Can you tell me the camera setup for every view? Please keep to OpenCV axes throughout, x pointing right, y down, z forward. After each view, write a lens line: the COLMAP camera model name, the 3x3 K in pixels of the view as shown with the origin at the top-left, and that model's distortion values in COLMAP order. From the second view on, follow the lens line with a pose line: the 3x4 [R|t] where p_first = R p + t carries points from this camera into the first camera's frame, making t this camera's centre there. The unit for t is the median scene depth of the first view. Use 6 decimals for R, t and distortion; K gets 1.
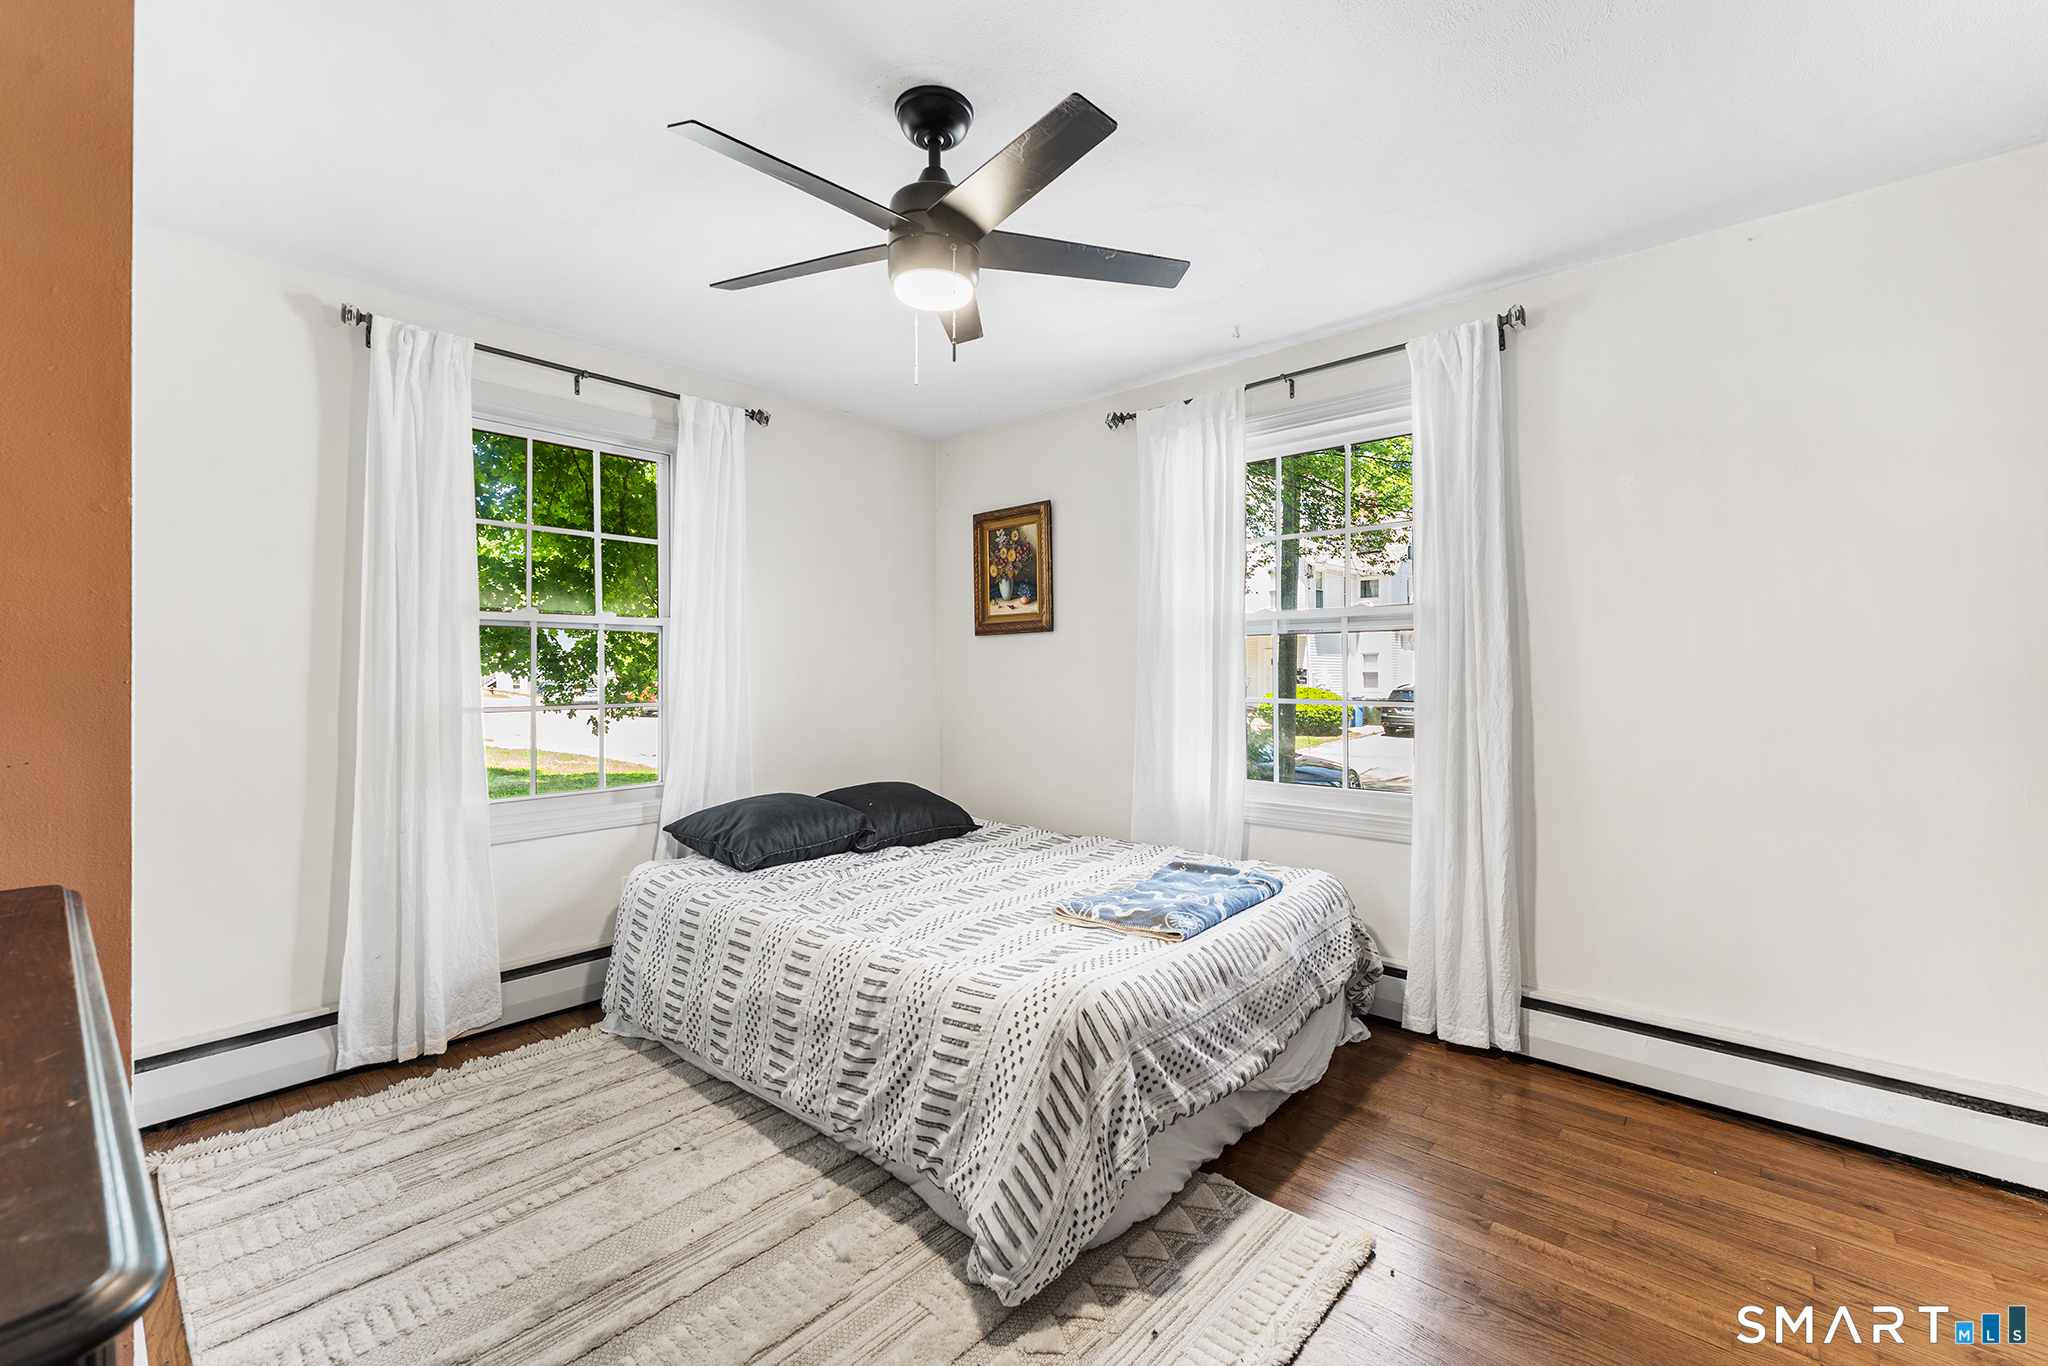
lens RADIAL K [[833.5, 0, 1012.8], [0, 833.5, 678.5], [0, 0, 1]] dist [0.000573, 0.000063]
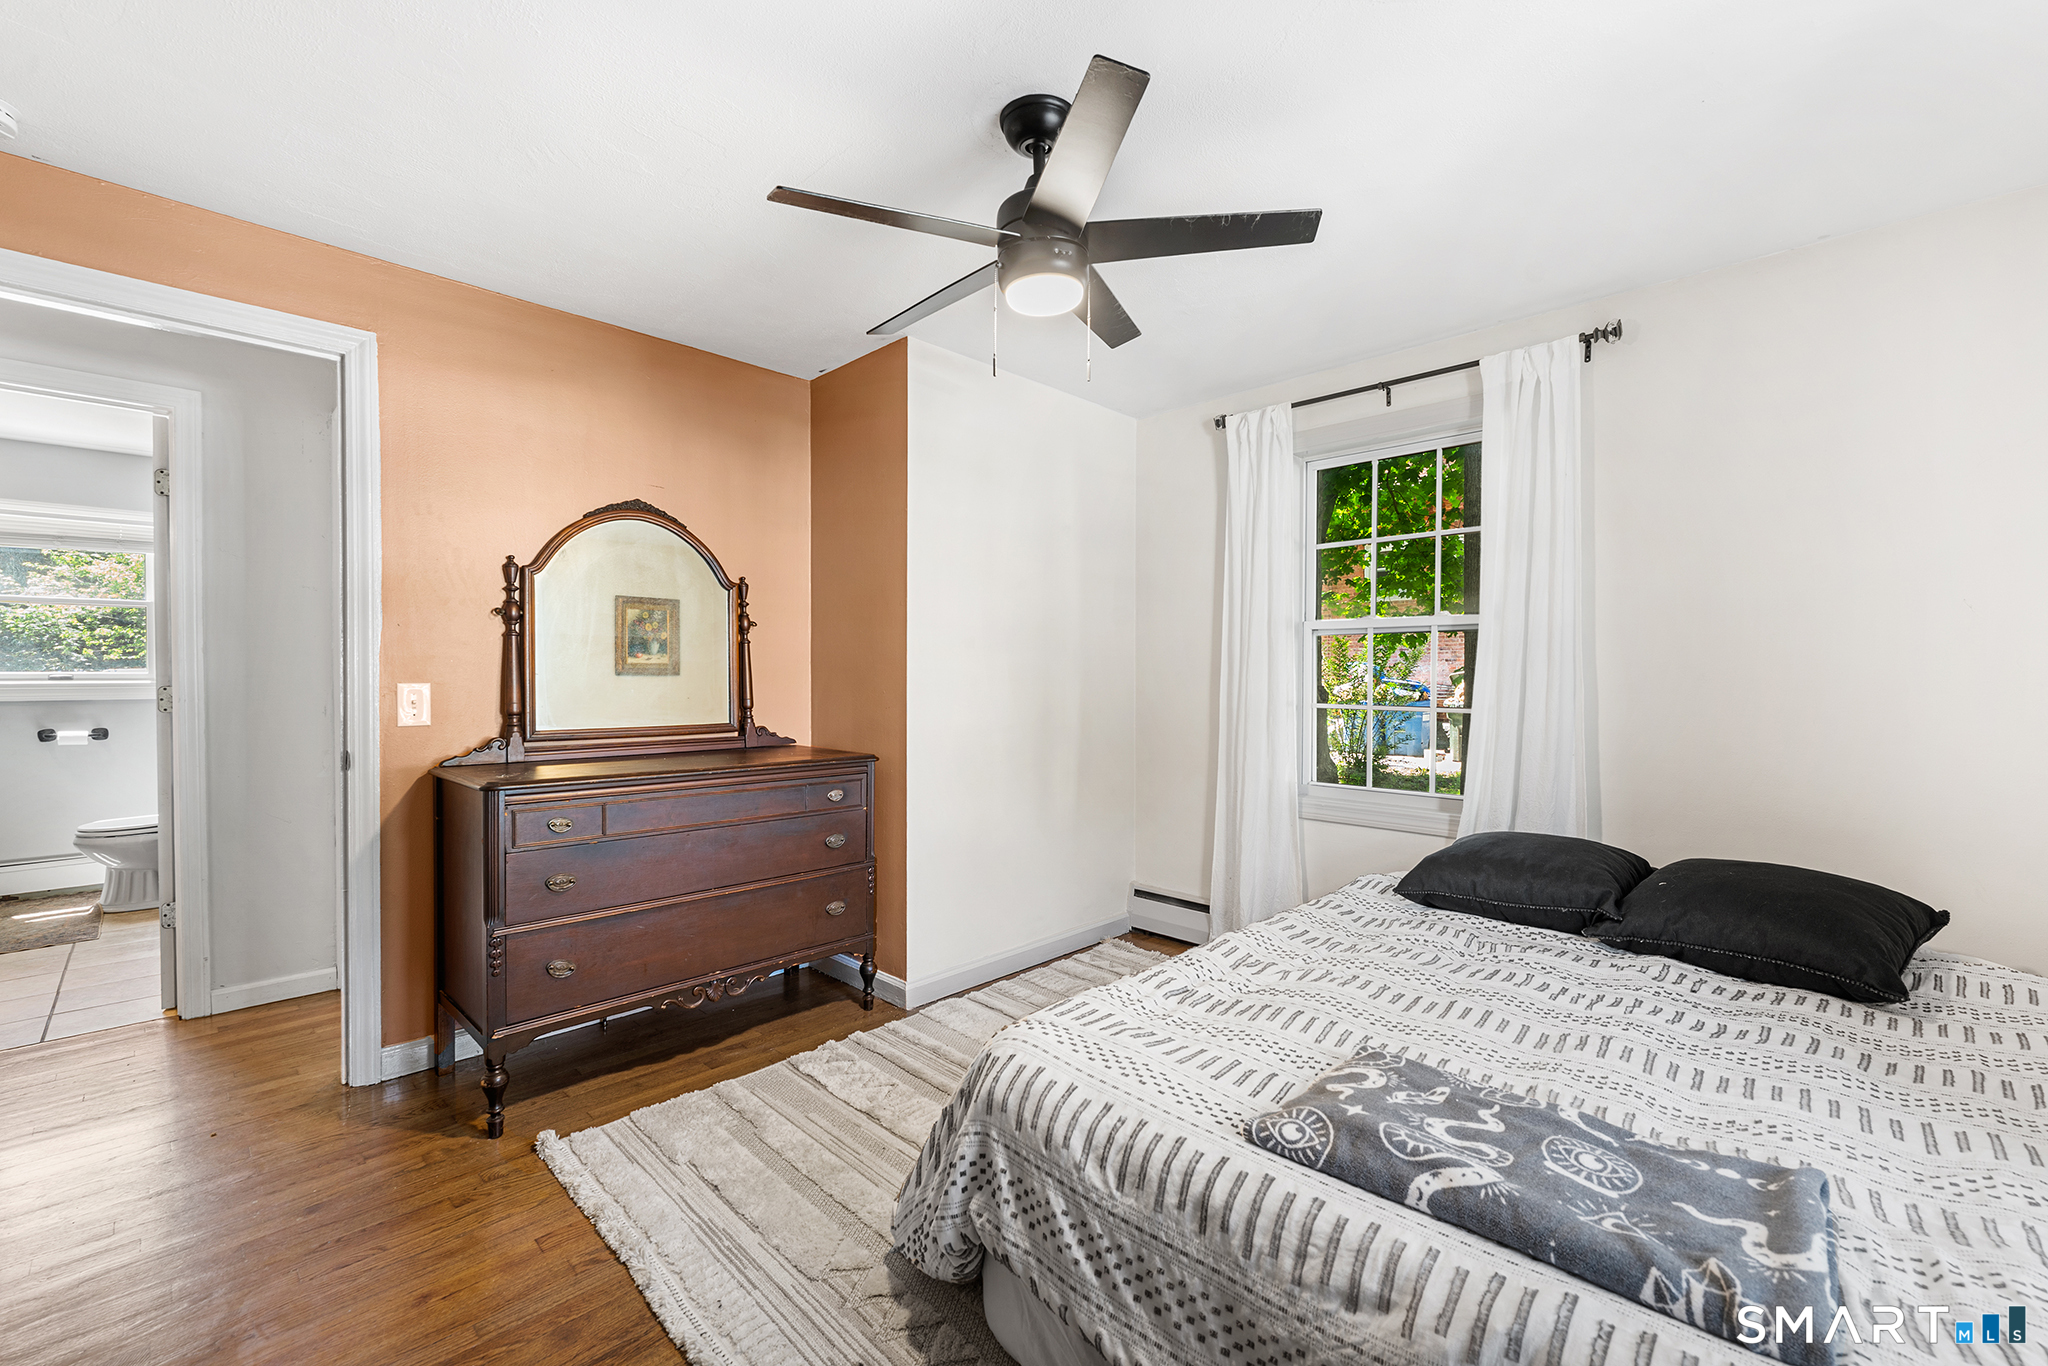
lens RADIAL K [[833.5, 0, 1012.8], [0, 833.5, 678.5], [0, 0, 1]] dist [0.000573, 0.000063]
pose [[-0.043571, 0.011035, -0.998989, 0.600815], [-0.009866, 0.999885, 0.011475, -0.009831], [0.999002, 0.010356, -0.043457, 0.653376]]
